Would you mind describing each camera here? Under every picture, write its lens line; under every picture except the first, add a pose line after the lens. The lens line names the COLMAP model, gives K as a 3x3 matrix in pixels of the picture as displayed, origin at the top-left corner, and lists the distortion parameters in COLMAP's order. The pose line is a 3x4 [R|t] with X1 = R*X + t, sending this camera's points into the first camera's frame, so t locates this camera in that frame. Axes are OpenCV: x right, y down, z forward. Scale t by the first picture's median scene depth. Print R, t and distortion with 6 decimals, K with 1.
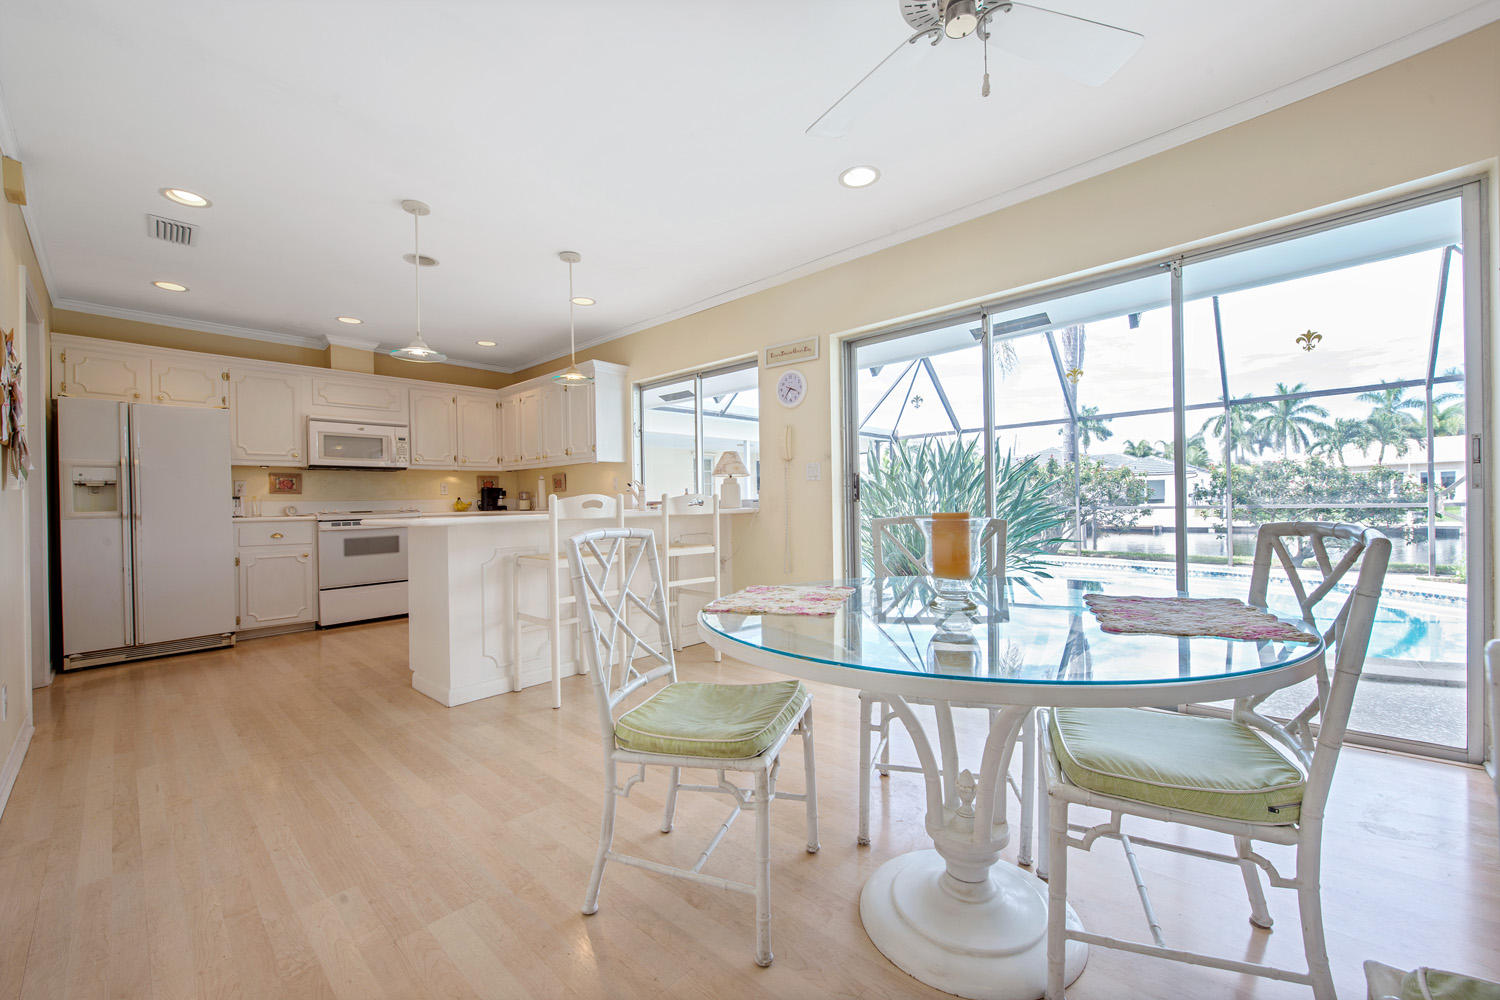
lens RADIAL K [[598.3, 0, 746.8], [0, 598.3, 511.7], [0, 0, 1]] dist [-0.011453, -0.000586]
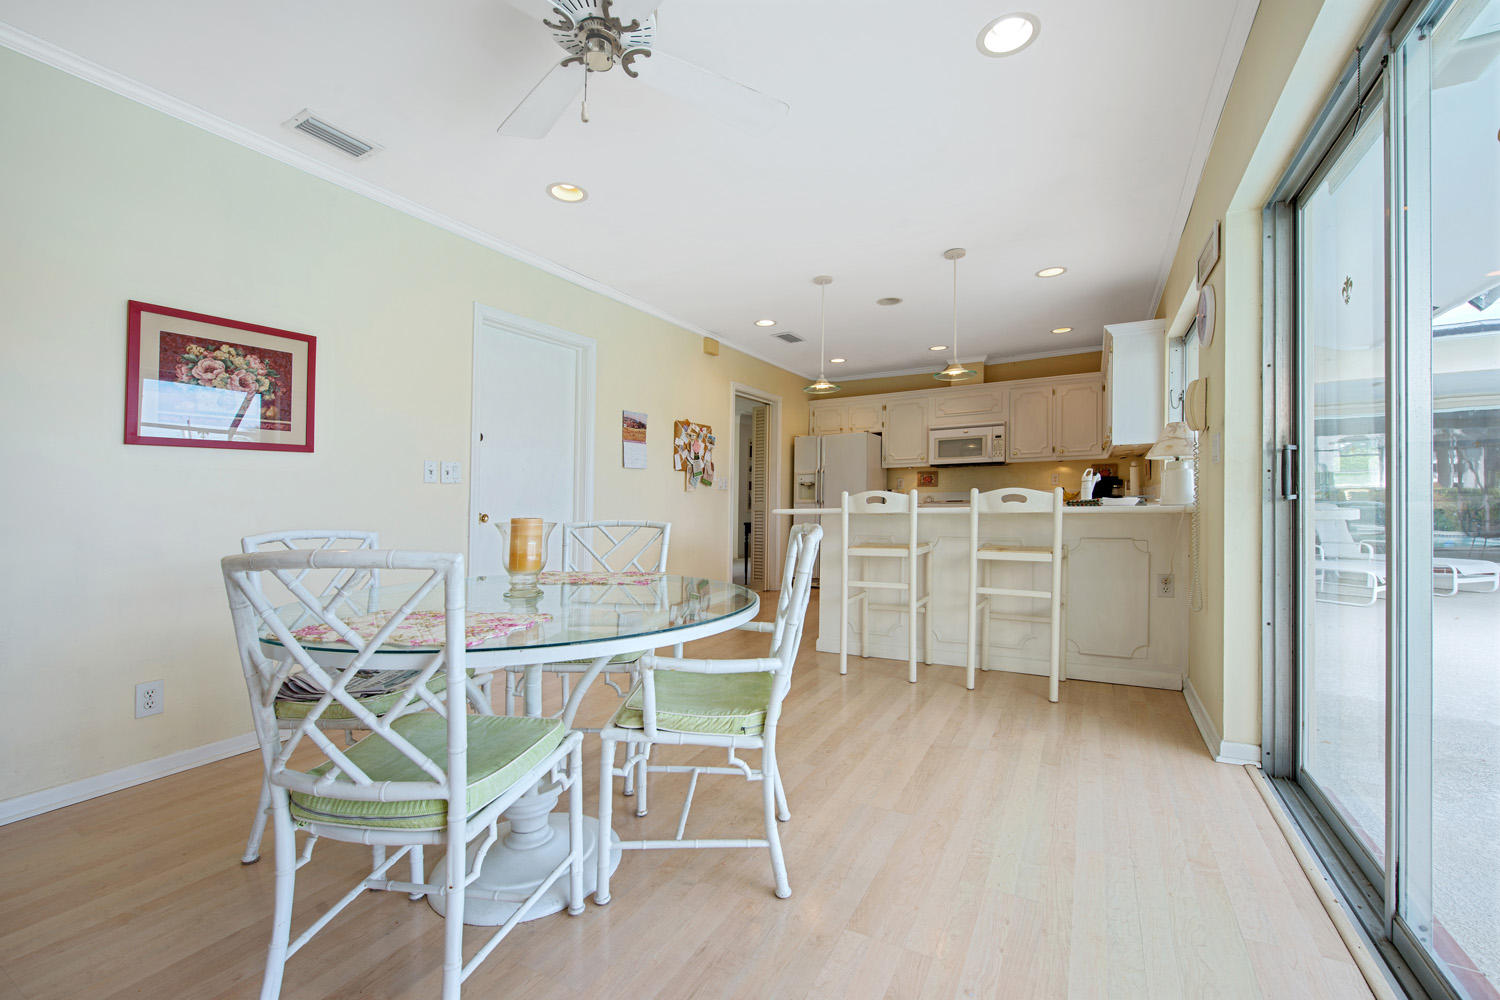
lens RADIAL K [[598.3, 0, 745.0], [0, 598.3, 497.0], [0, 0, 1]] dist [-0.011453, -0.000586]
pose [[0.241300, 0.007352, -0.970423, 0.425914], [-0.005765, 0.999965, 0.006142, -0.013747], [0.970433, 0.004113, 0.241334, 0.290758]]
